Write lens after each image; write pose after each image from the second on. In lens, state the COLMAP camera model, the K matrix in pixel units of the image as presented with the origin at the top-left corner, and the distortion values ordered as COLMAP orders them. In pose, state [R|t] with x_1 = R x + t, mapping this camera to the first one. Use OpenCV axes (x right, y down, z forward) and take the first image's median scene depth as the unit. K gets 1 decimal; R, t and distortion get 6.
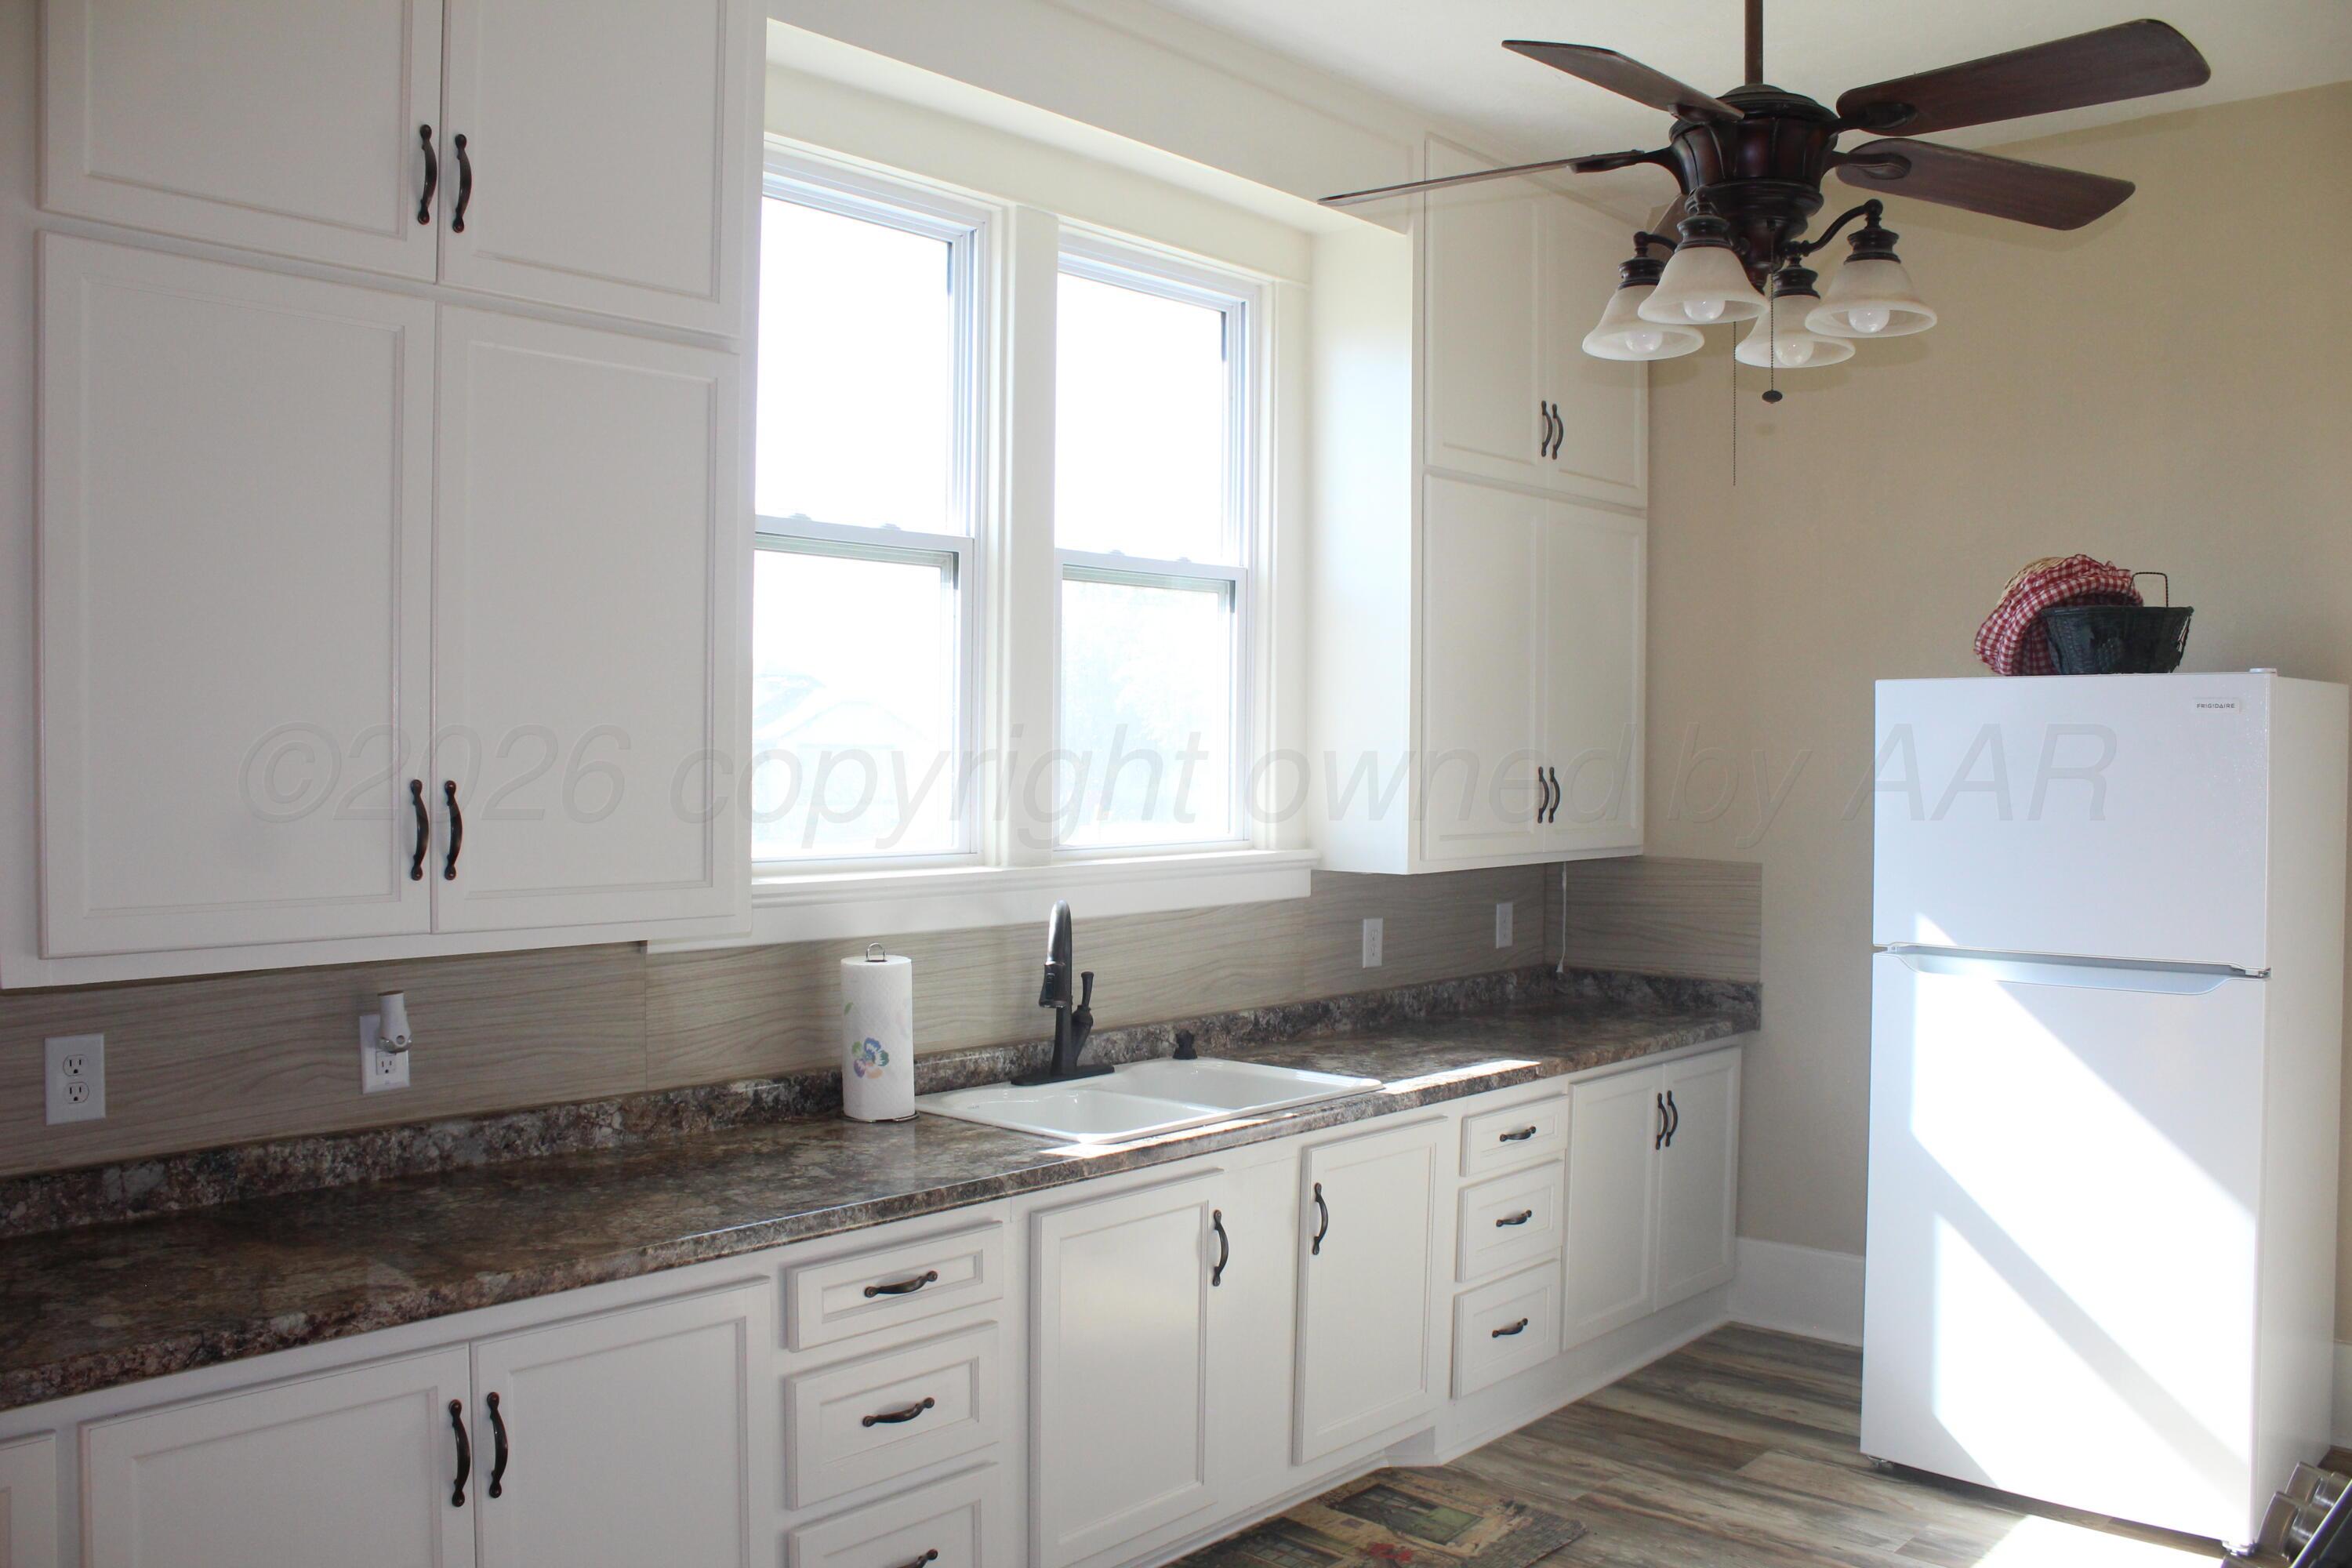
lens RADIAL K [[1959.7, 0, 1190.1], [0, 1959.7, 783.6], [0, 0, 1]] dist [-0.109766, 0.083357]
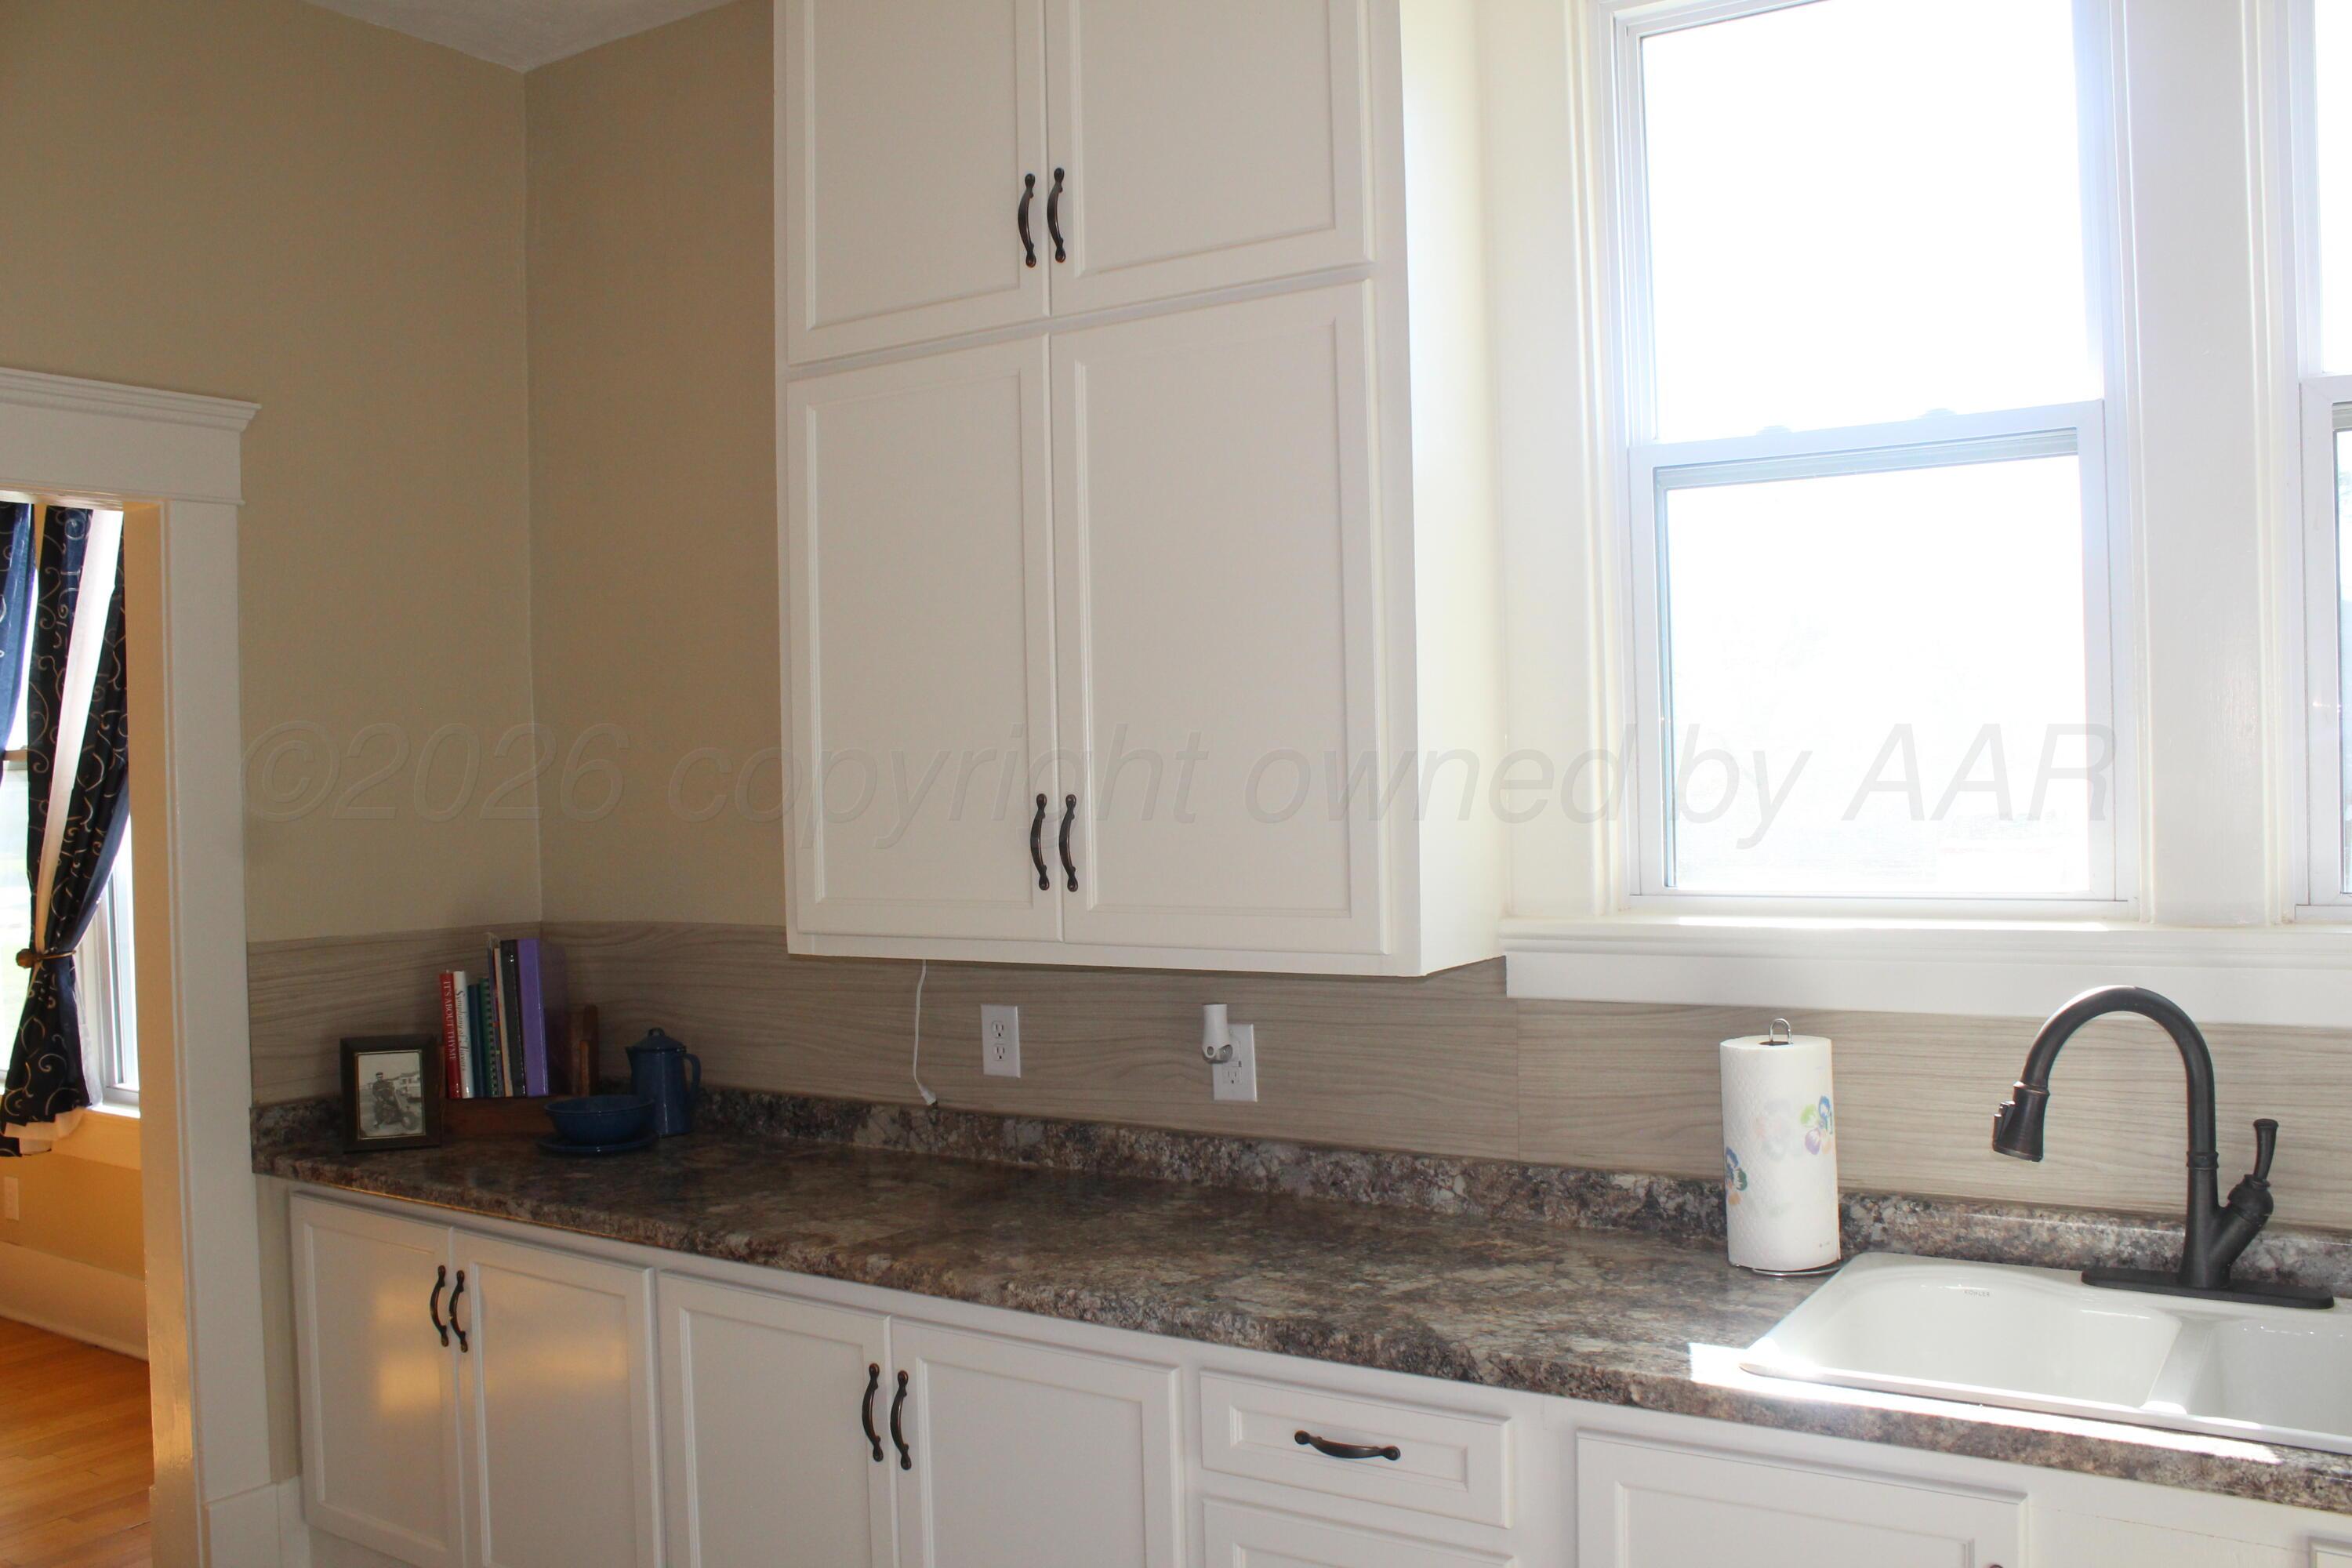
lens RADIAL K [[1959.7, 0, 1179.2], [0, 1959.7, 779.0], [0, 0, 1]] dist [-0.109766, 0.083357]
pose [[0.161704, -0.017698, -0.986681, 0.581927], [0.003532, 0.999843, -0.017355, 0.008363], [0.986833, -0.000678, 0.161741, 0.791840]]
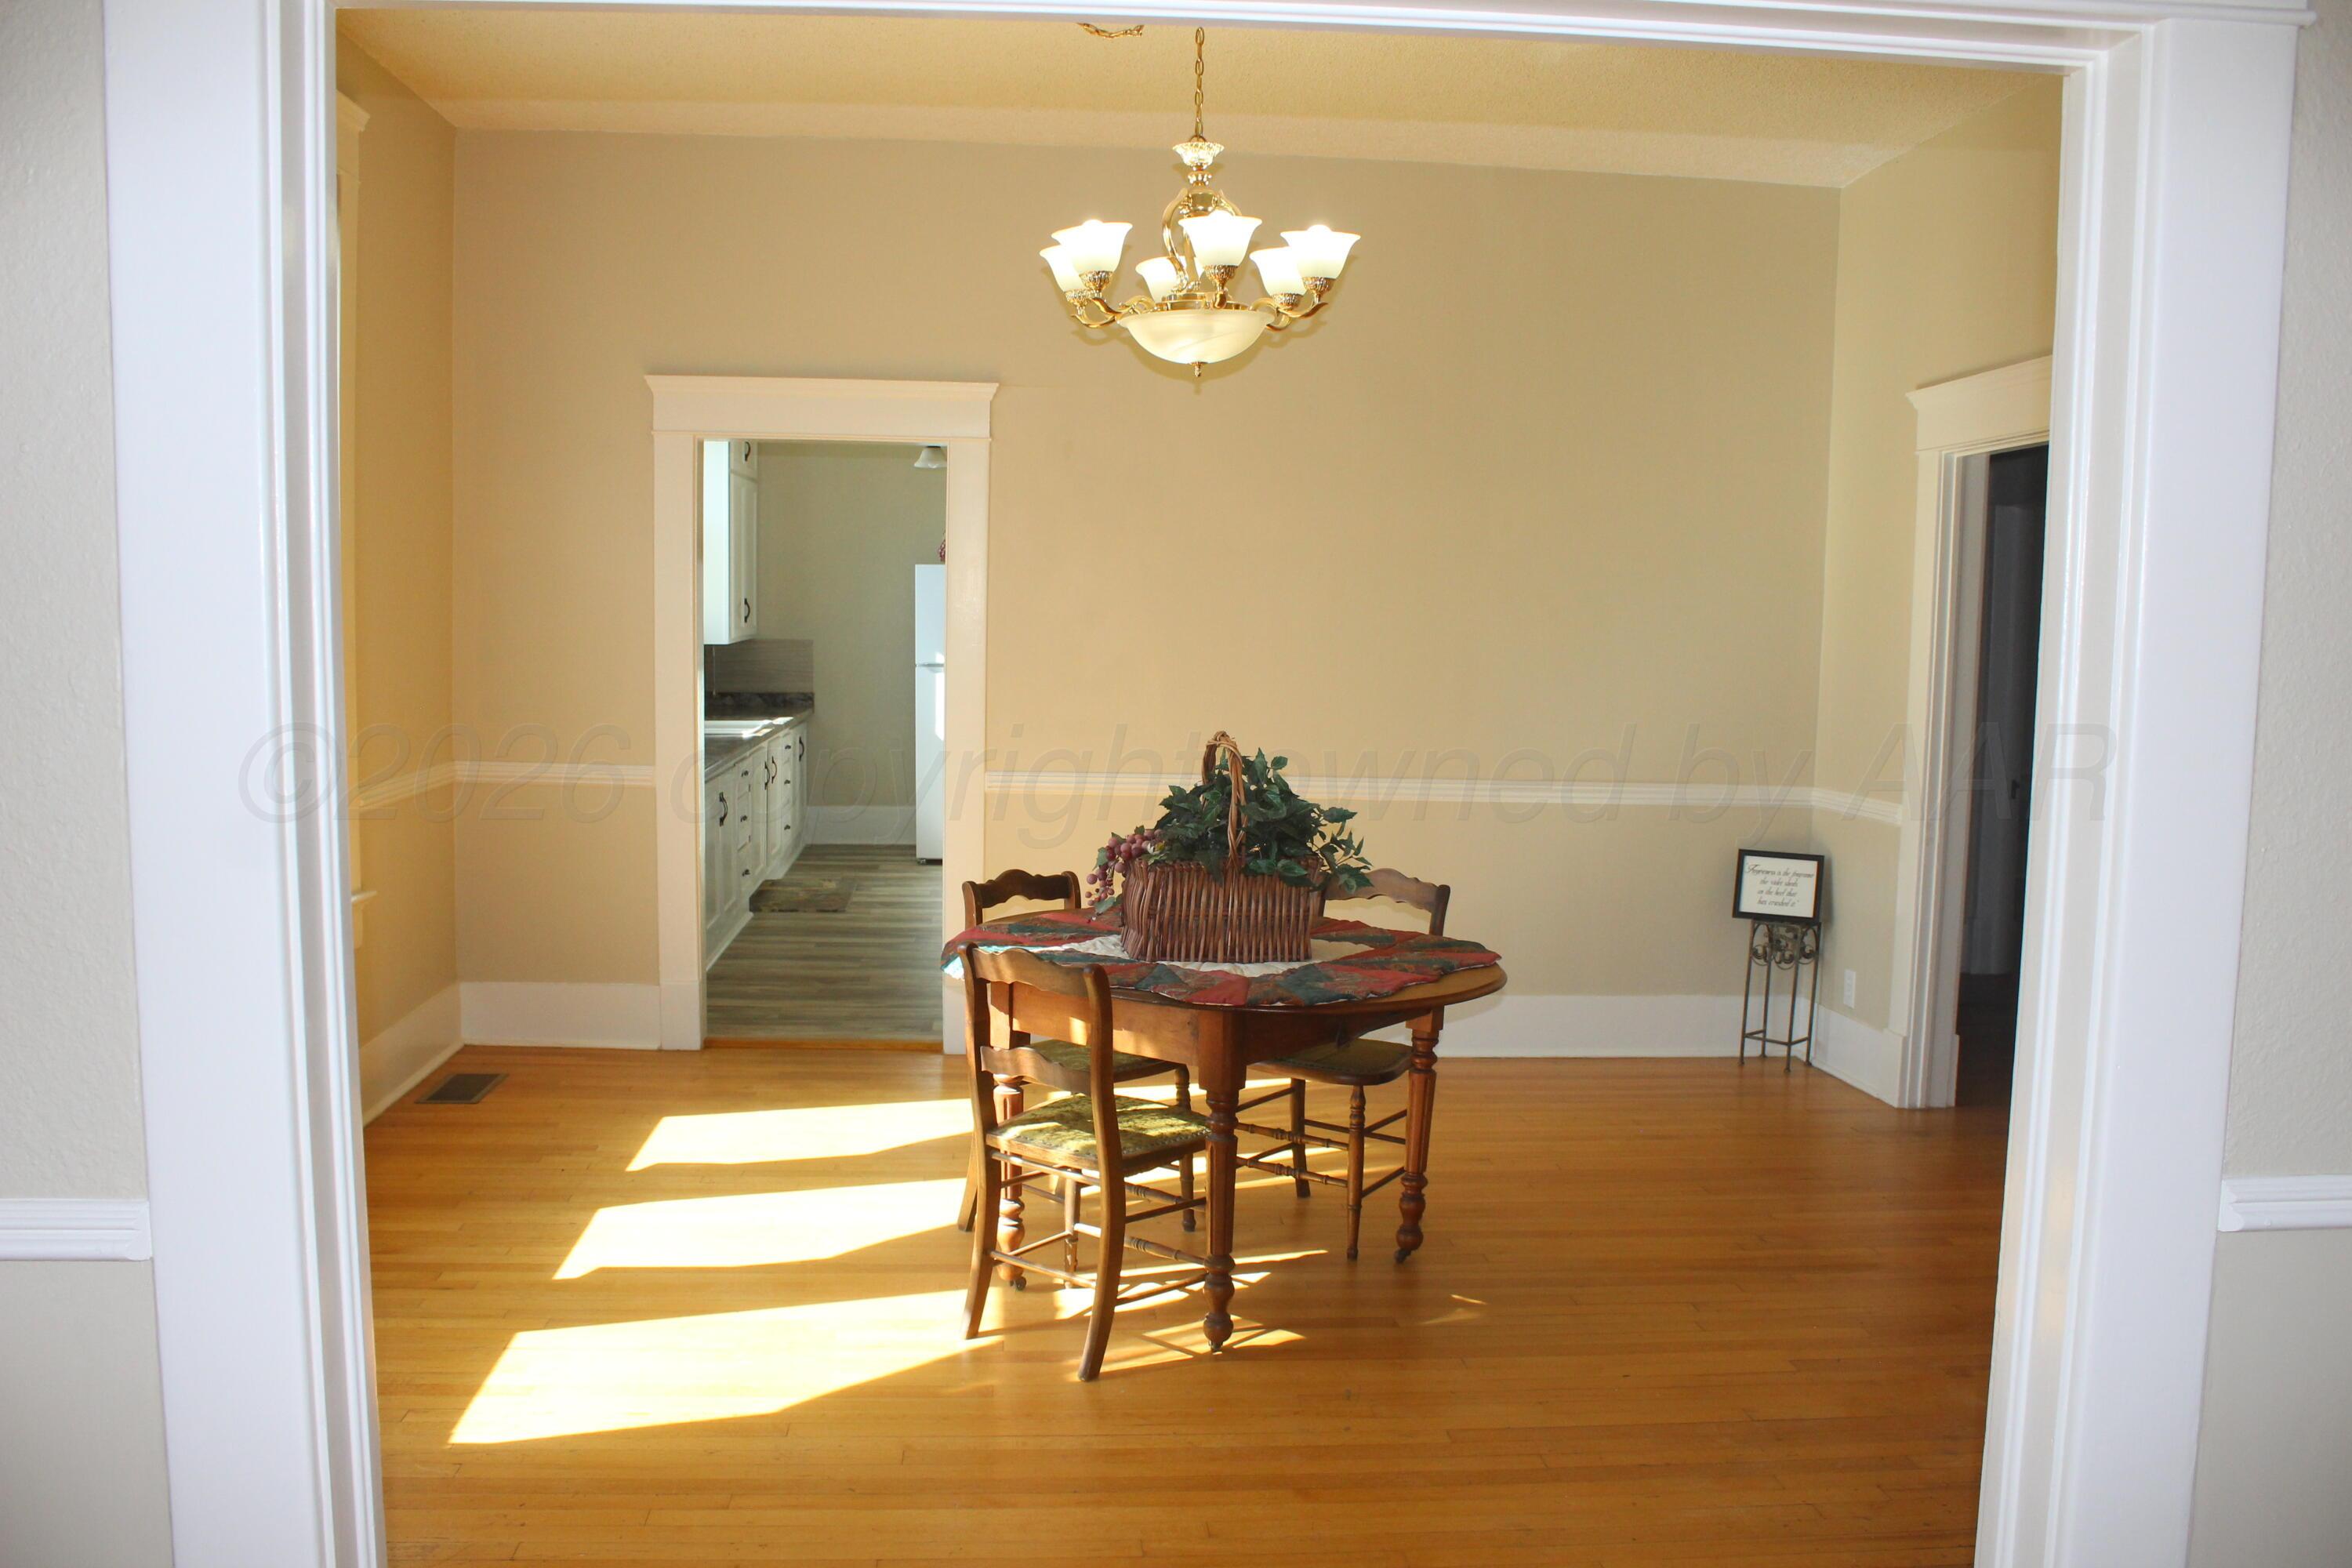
lens RADIAL K [[1959.7, 0, 1174.4], [0, 1959.7, 787.3], [0, 0, 1]] dist [-0.109766, 0.083357]
pose [[0.676763, -0.076808, 0.732183, -1.719448], [0.007491, 0.995210, 0.097475, -0.011717], [-0.736163, -0.060482, 0.674097, -1.360420]]
